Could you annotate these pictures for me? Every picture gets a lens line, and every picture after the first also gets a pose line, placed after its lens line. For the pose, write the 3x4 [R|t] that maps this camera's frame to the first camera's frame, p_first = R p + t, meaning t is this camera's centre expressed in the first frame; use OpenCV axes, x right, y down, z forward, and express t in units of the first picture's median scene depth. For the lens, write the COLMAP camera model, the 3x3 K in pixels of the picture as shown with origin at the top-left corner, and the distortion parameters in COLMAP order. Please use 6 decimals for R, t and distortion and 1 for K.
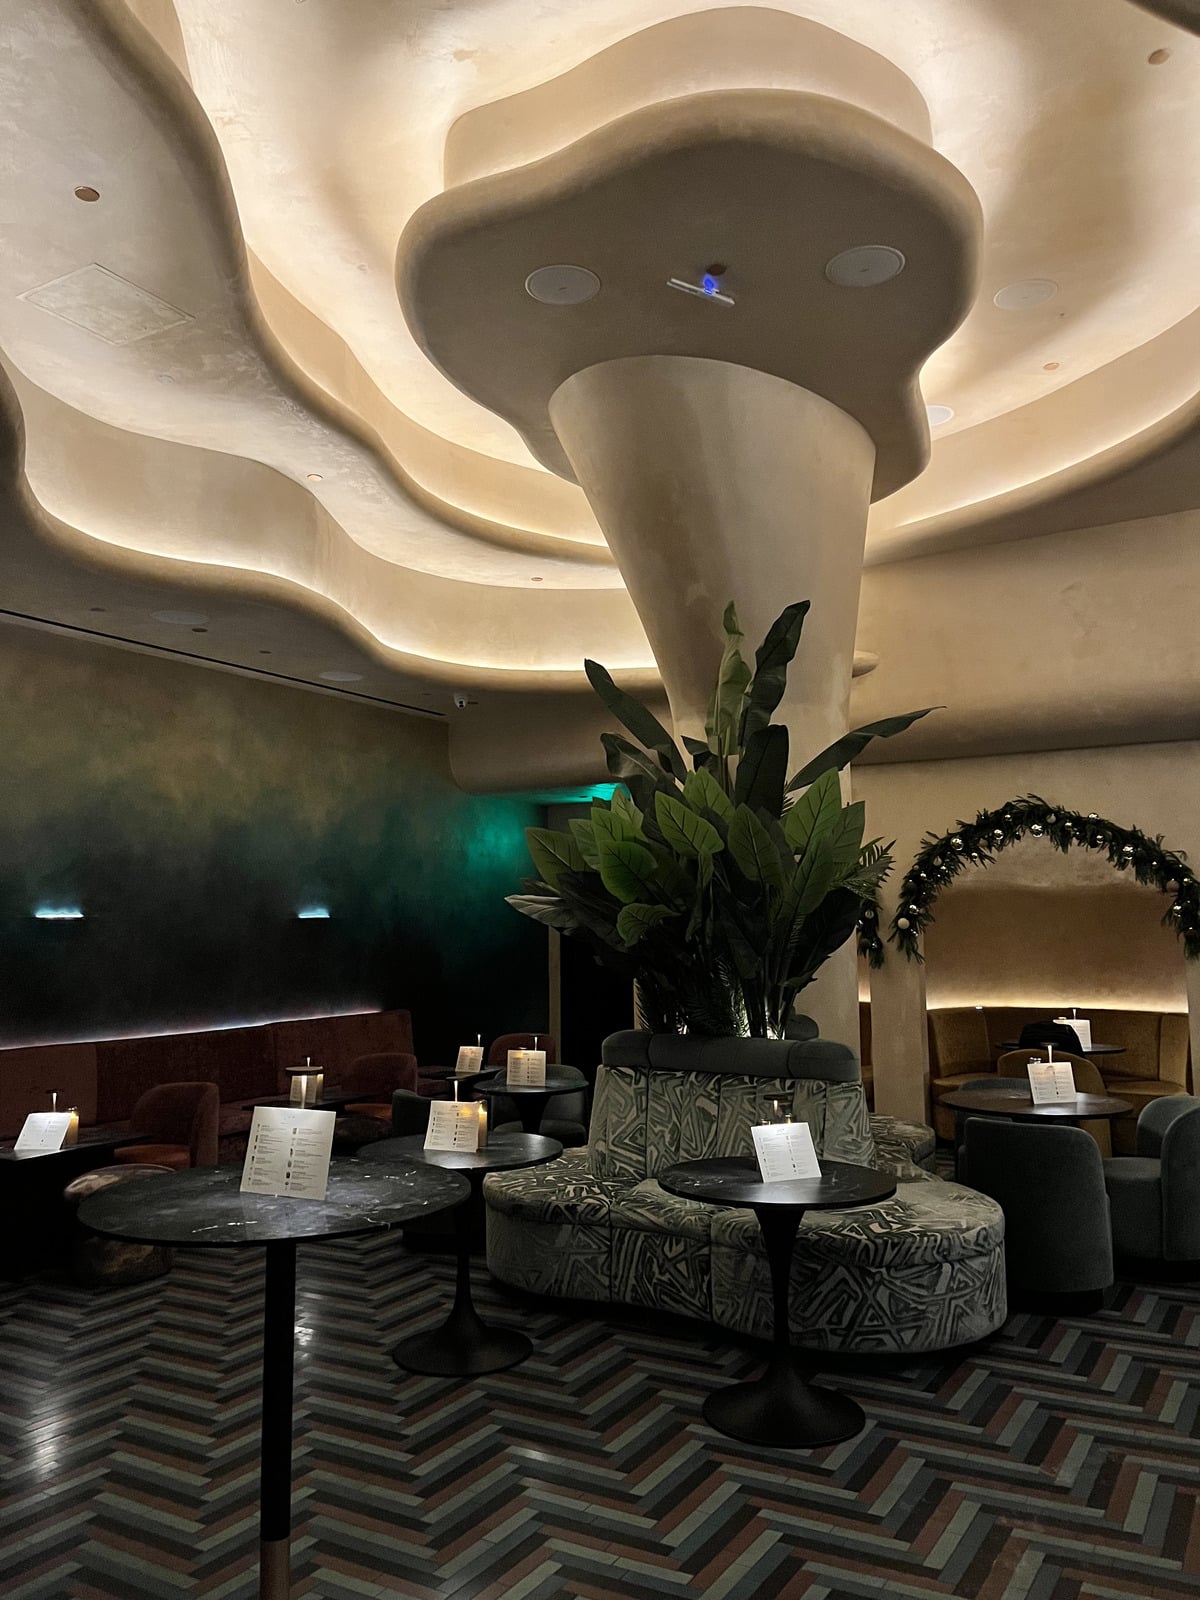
lens RADIAL K [[1229.8, 0, 597.0], [0, 1229.8, 804.9], [0, 0, 1]] dist [0.115851, -0.136302]
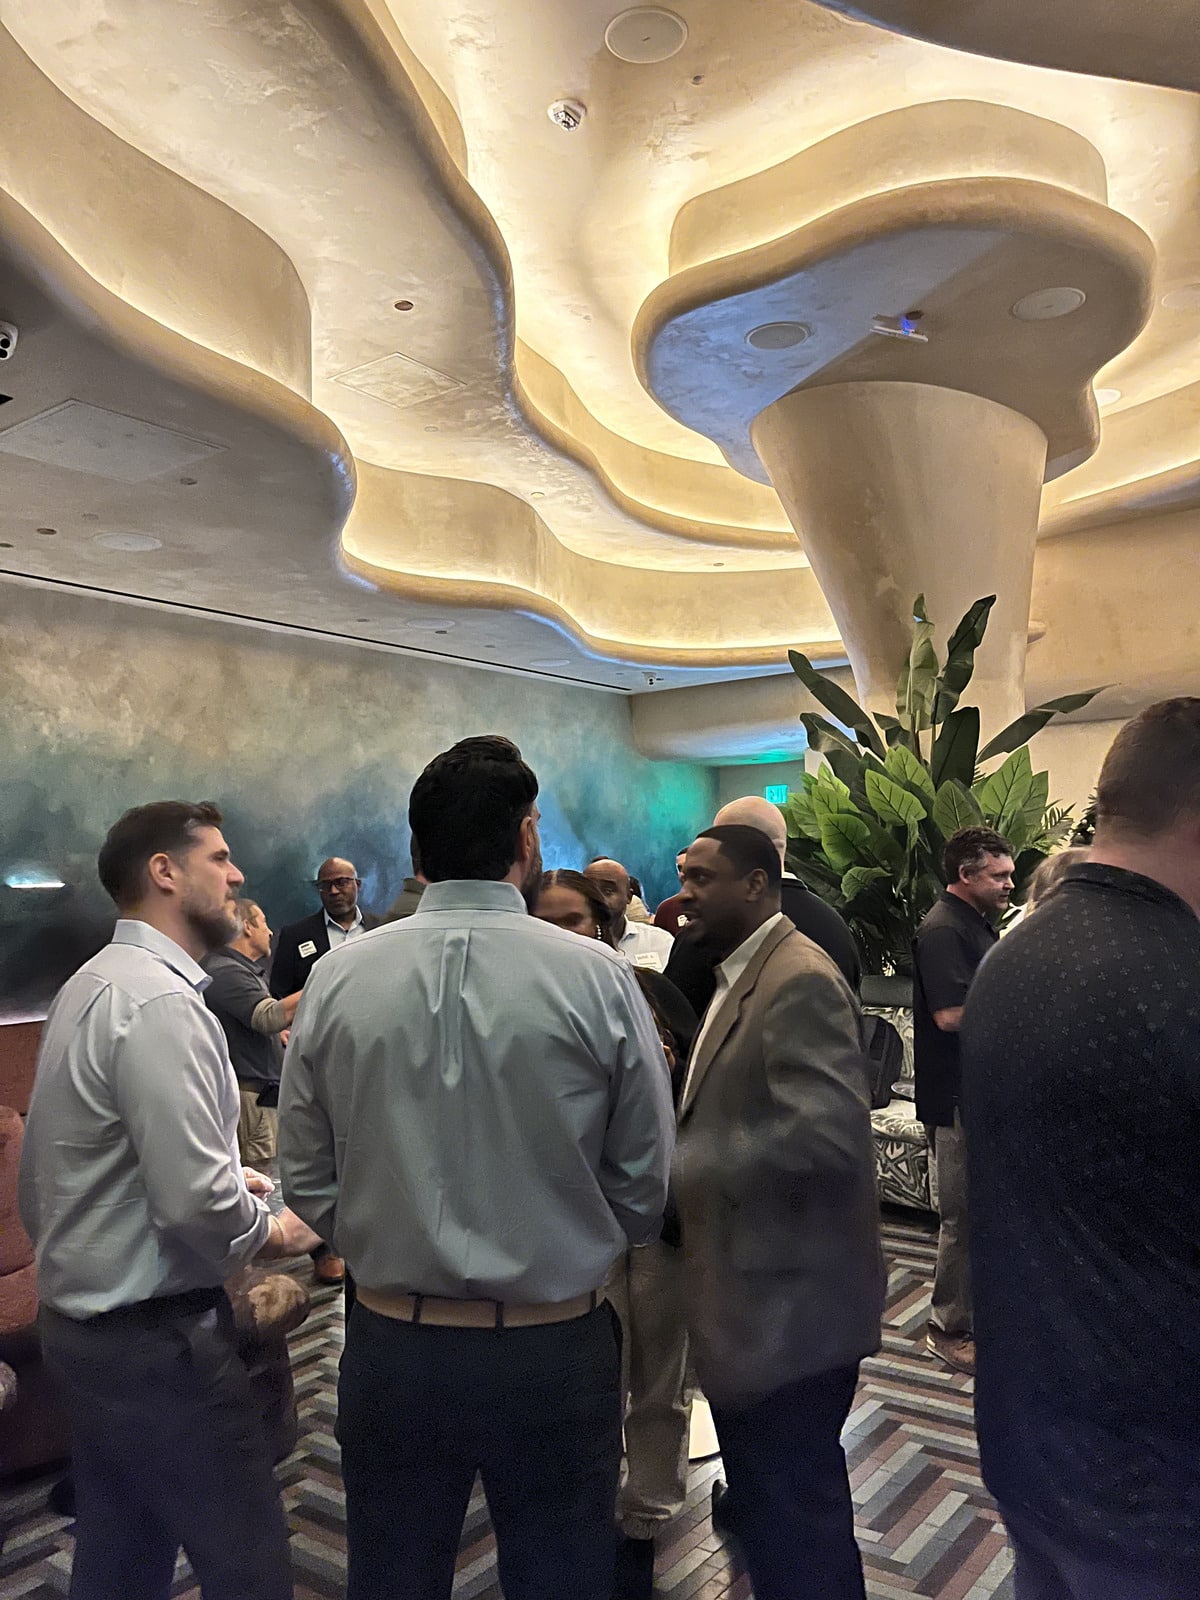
lens RADIAL K [[1229.8, 0, 597.0], [0, 1229.8, 804.9], [0, 0, 1]] dist [0.115851, -0.136302]
pose [[0.994227, -0.023020, -0.104797, -0.071935], [0.027381, 0.998810, 0.040363, -0.027215], [0.103744, -0.042999, 0.993674, -0.167174]]
